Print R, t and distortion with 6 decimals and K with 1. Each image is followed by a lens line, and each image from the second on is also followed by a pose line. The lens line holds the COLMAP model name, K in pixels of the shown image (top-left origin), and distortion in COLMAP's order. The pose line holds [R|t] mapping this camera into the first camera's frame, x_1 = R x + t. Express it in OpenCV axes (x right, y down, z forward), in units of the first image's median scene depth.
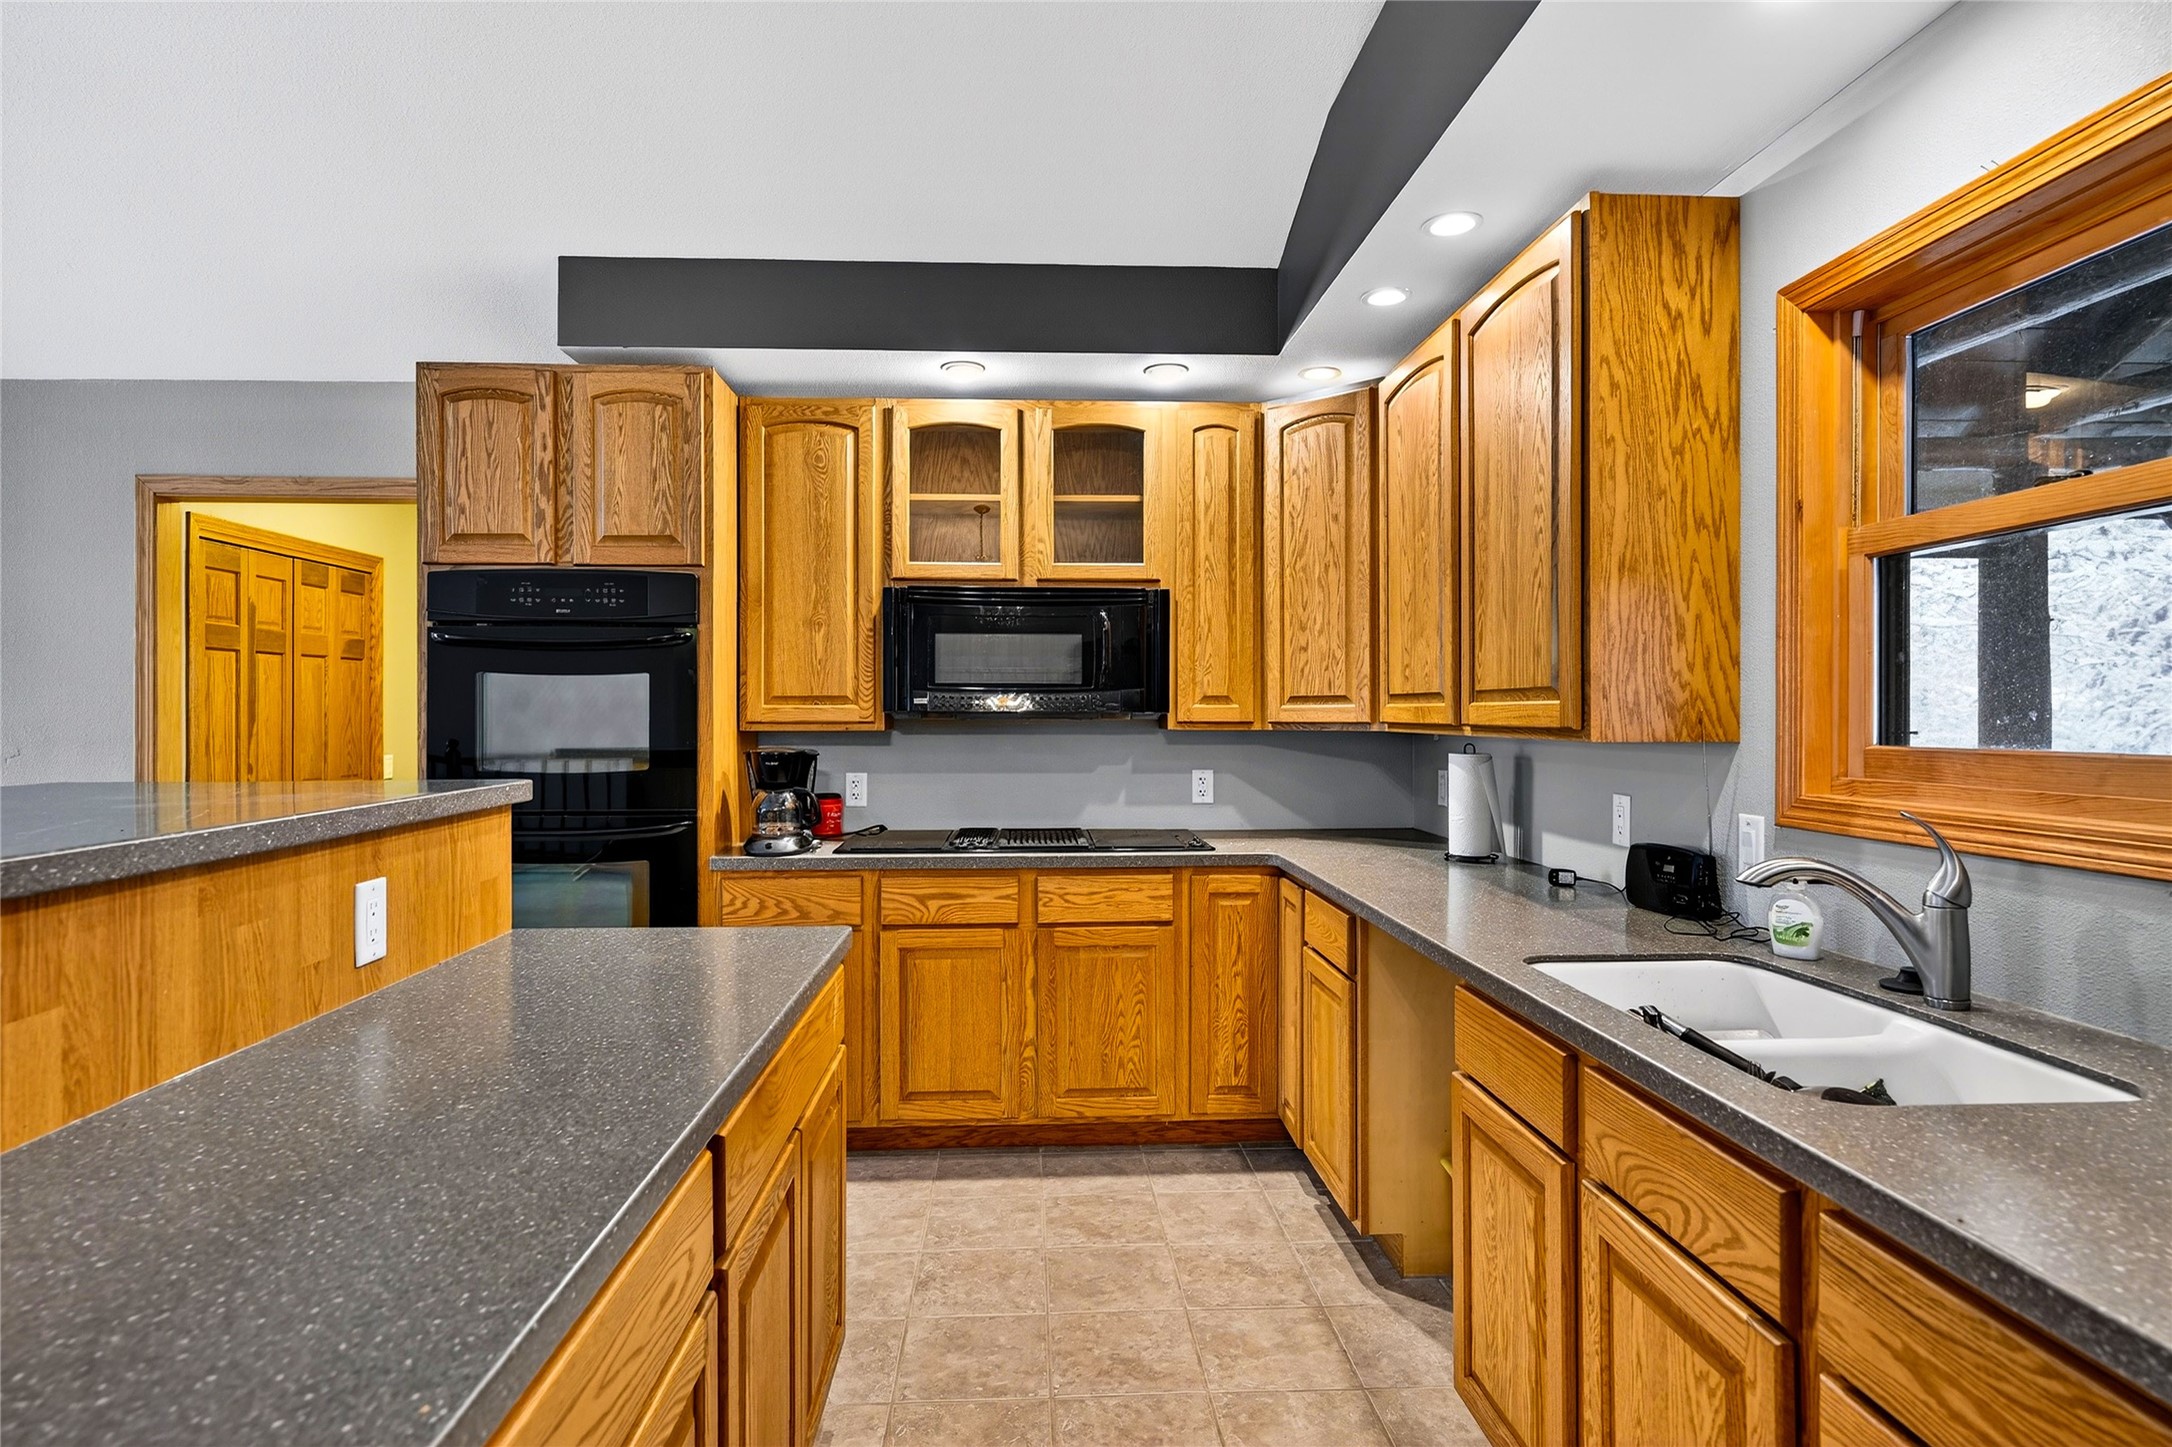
lens RADIAL K [[1178.1, 0, 1102.0], [0, 1178.1, 720.7], [0, 0, 1]] dist [0.014718, -0.009951]
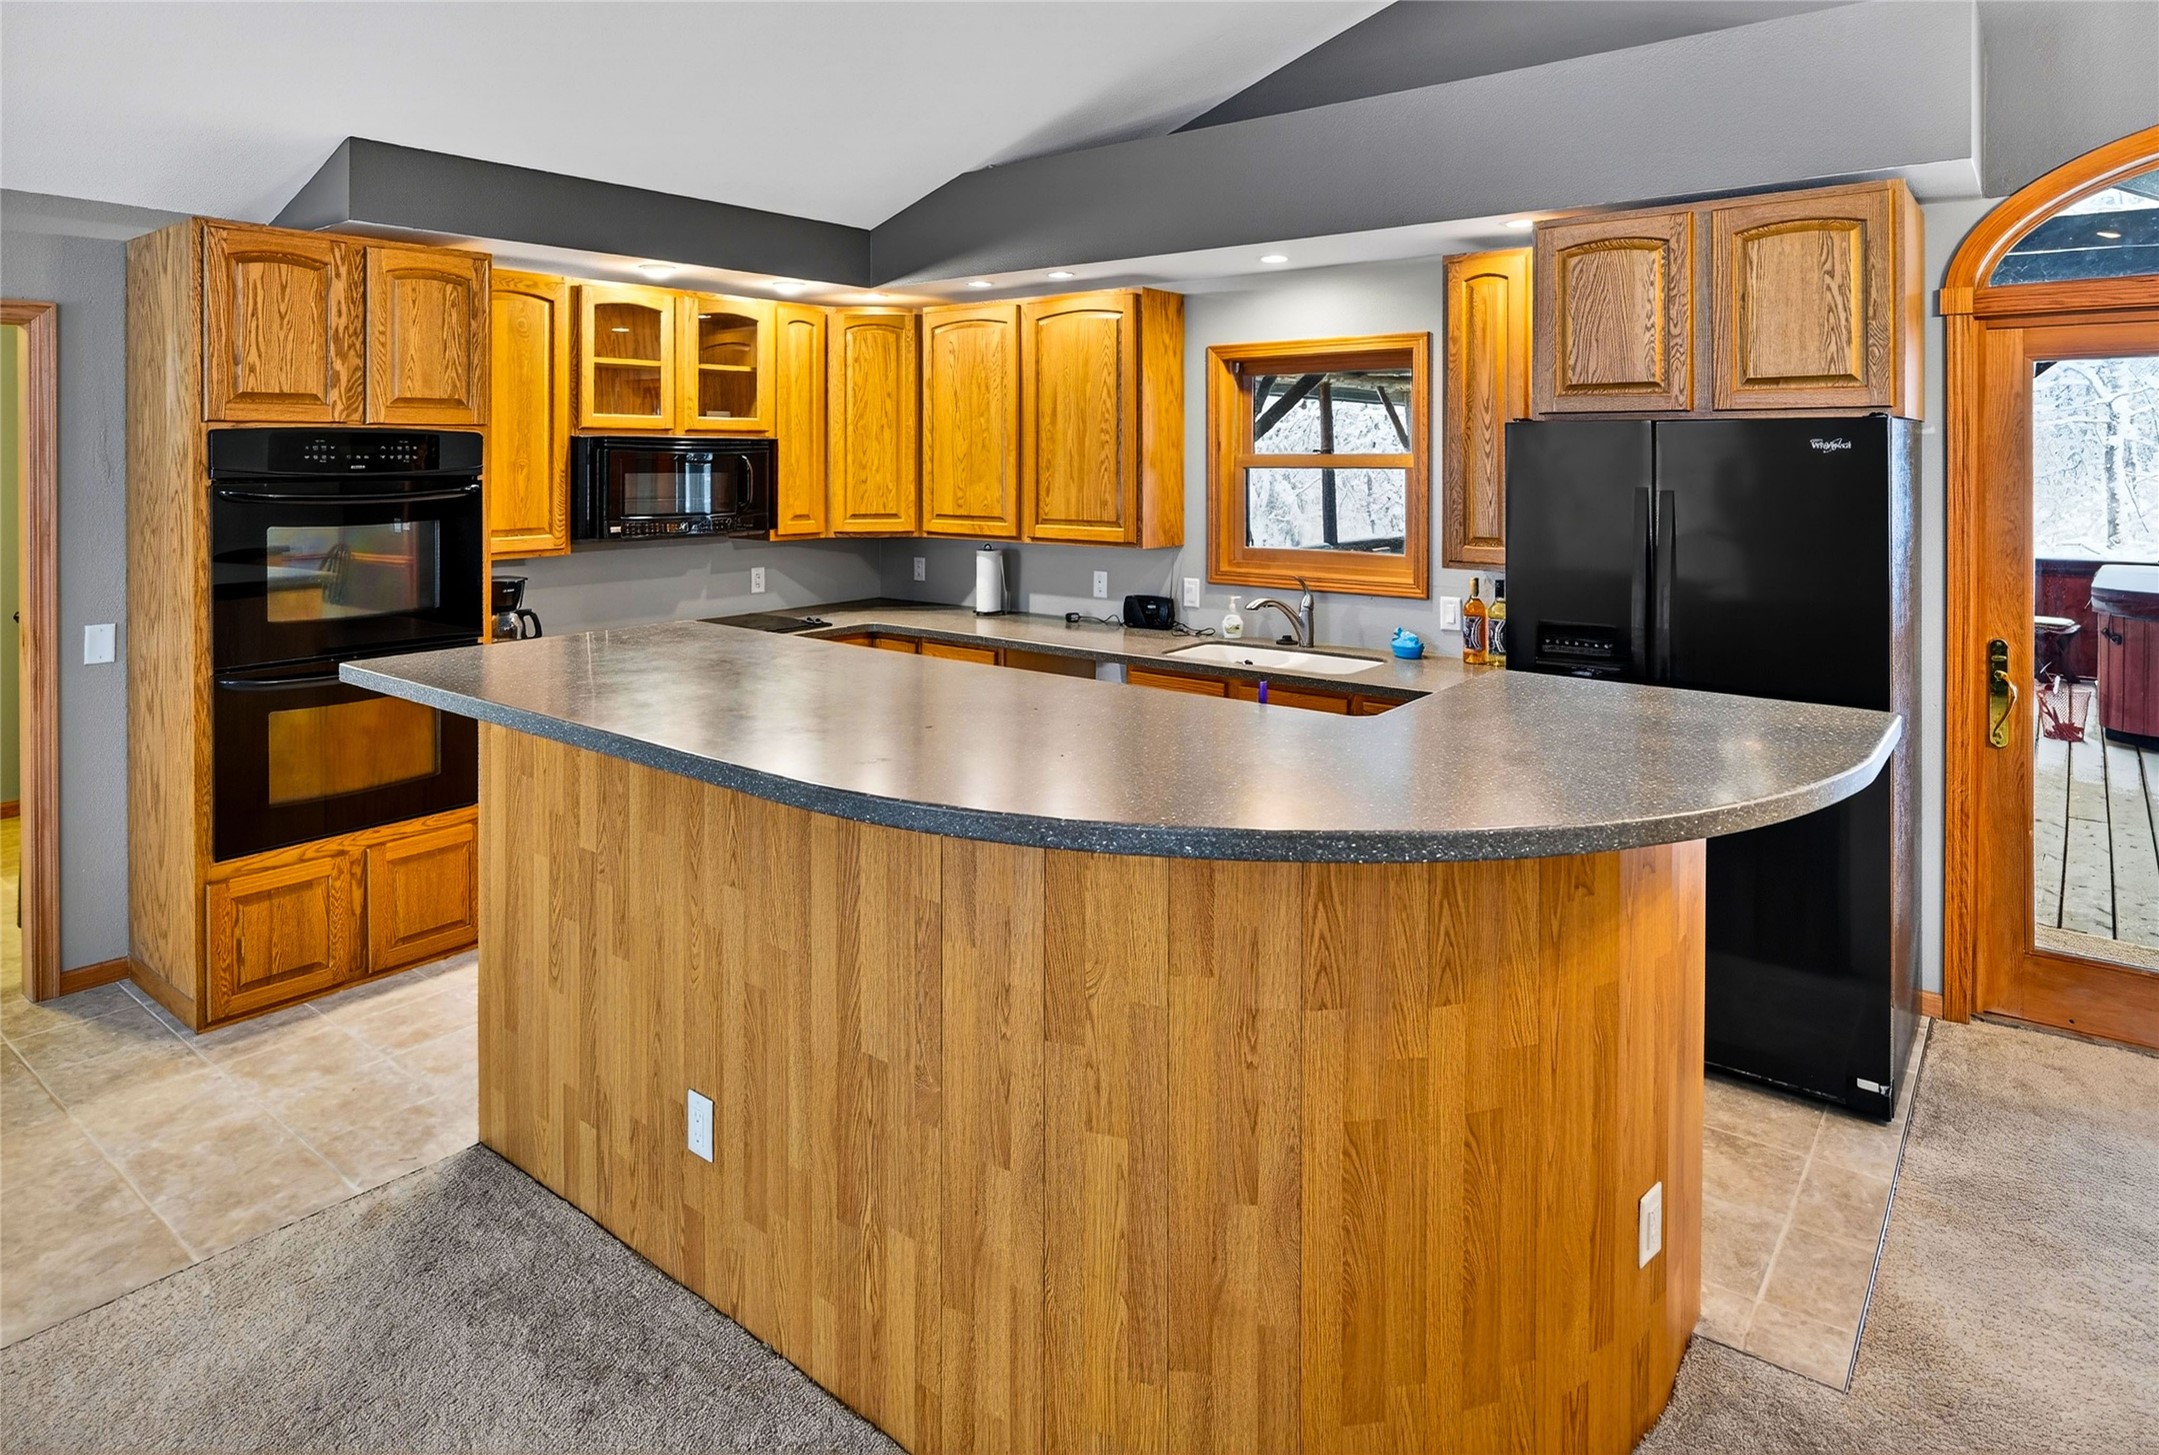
lens RADIAL K [[1217.3, 0, 1087.1], [0, 1217.3, 454.6], [0, 0, 1]] dist [0.000409, 0.001502]
pose [[0.658654, -0.003431, 0.752438, -0.843723], [0.005454, 0.999985, -0.000214, -0.099465], [-0.752426, 0.004245, 0.658663, -0.224269]]
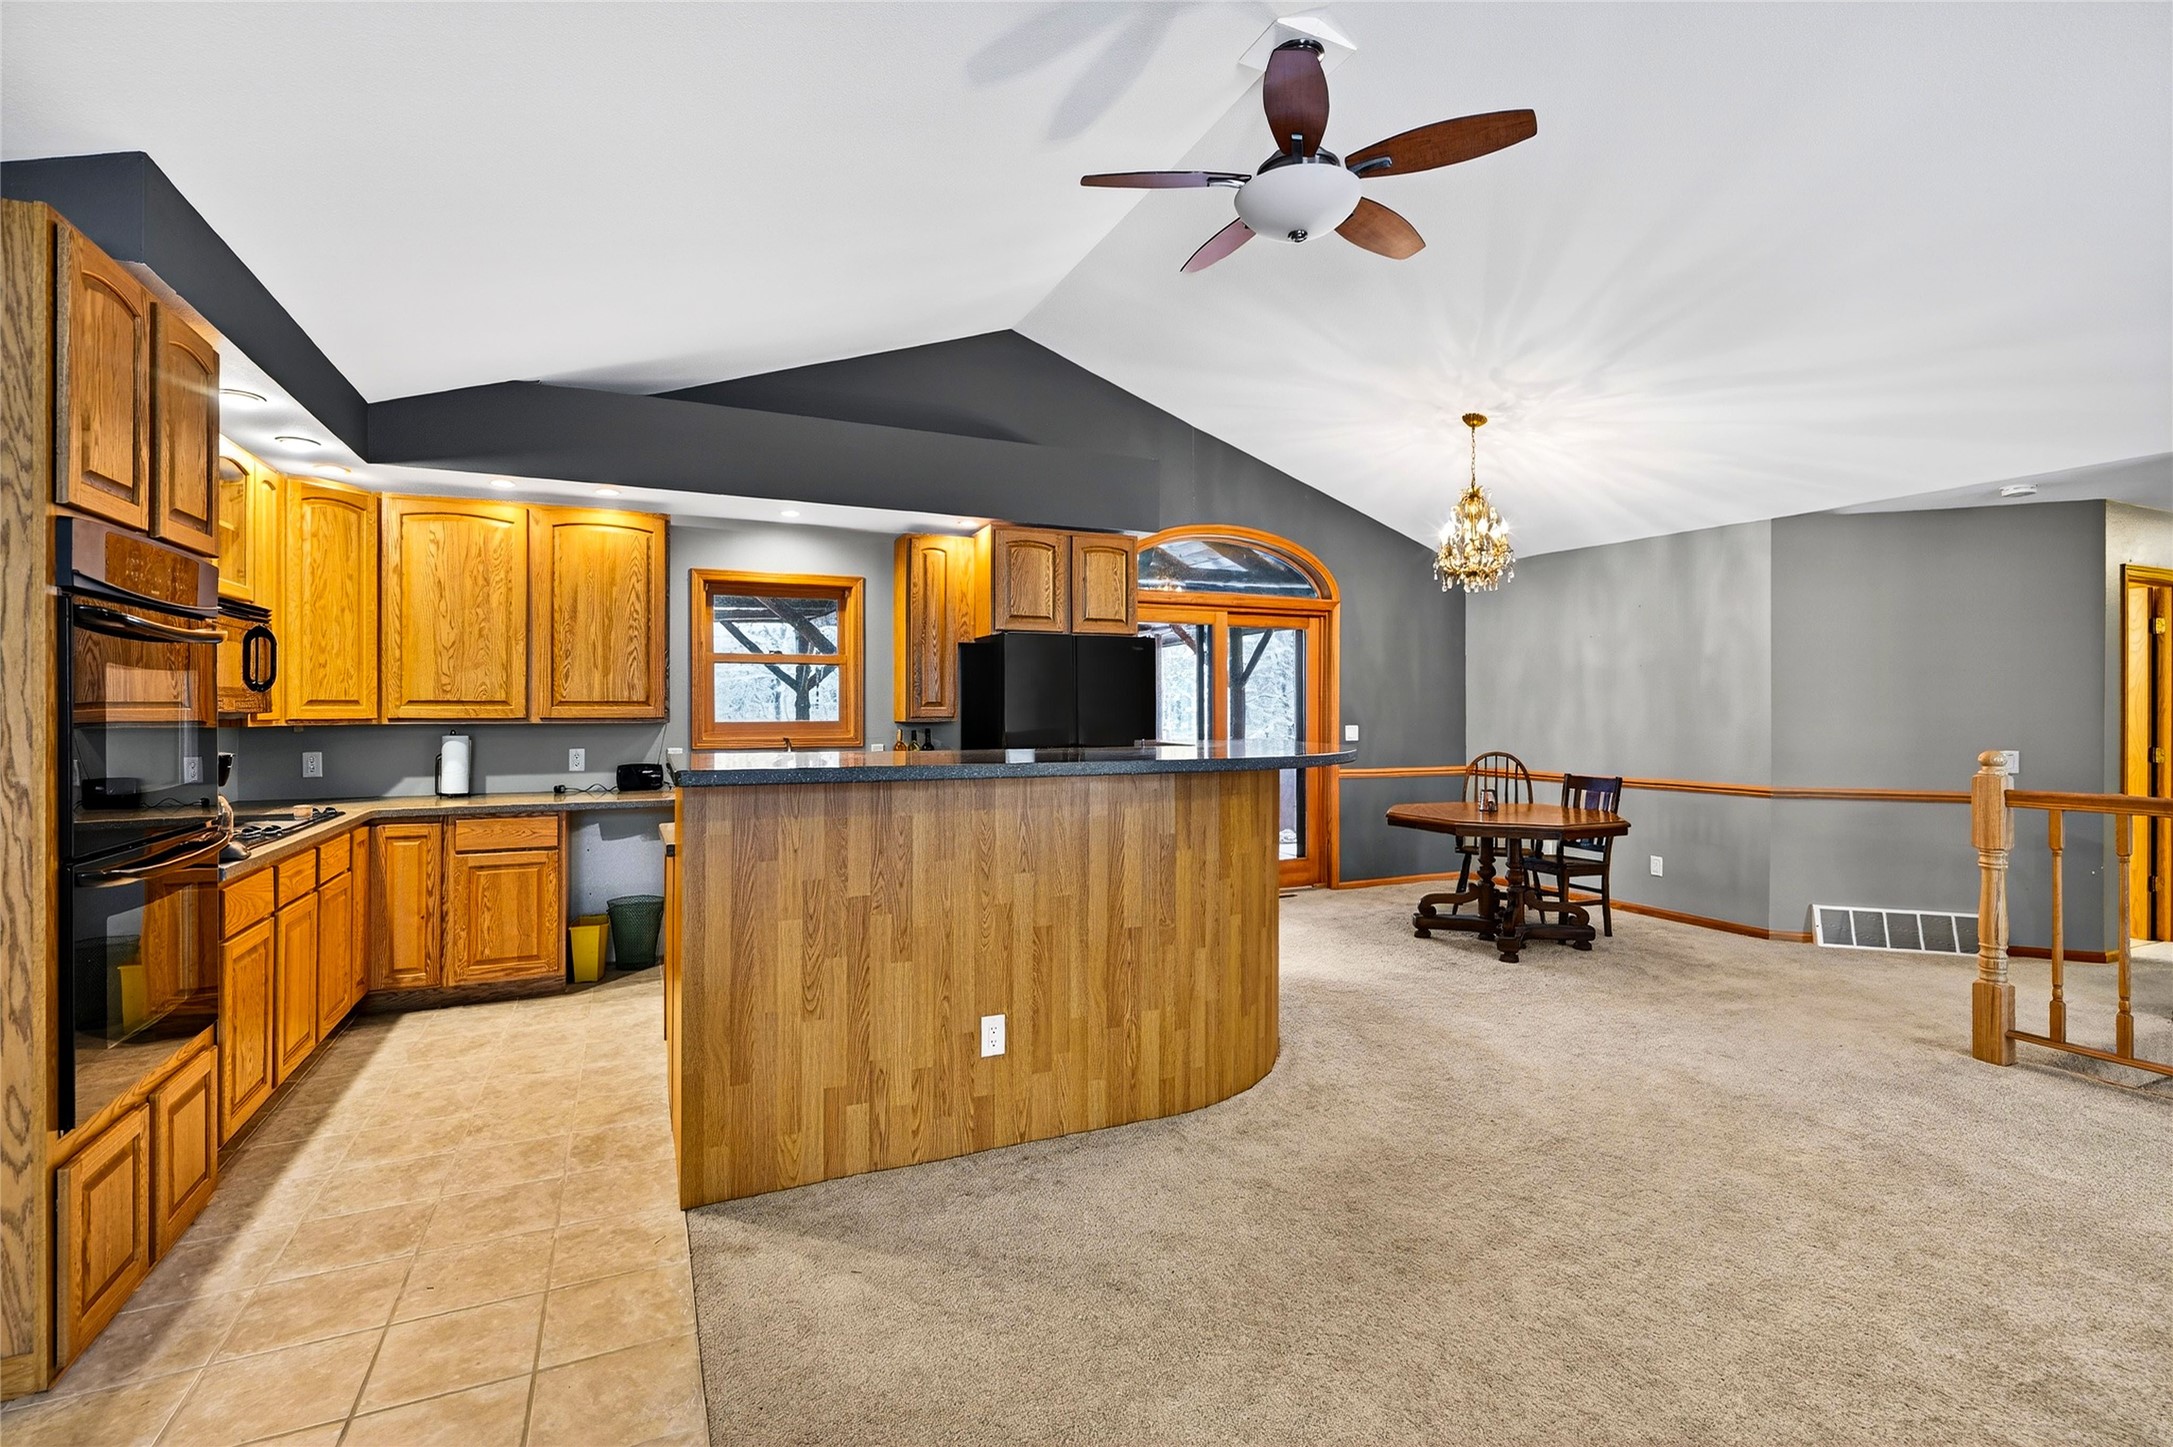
lens RADIAL K [[955.4, 0, 1082.1], [0, 955.4, 702.8], [0, 0, 1]] dist [0.002144, -0.000129]
pose [[-0.362540, 0.001274, 0.931967, -1.278047], [0.005488, 0.999985, 0.000768, -0.014634], [-0.931952, 0.005394, -0.362542, 0.618627]]
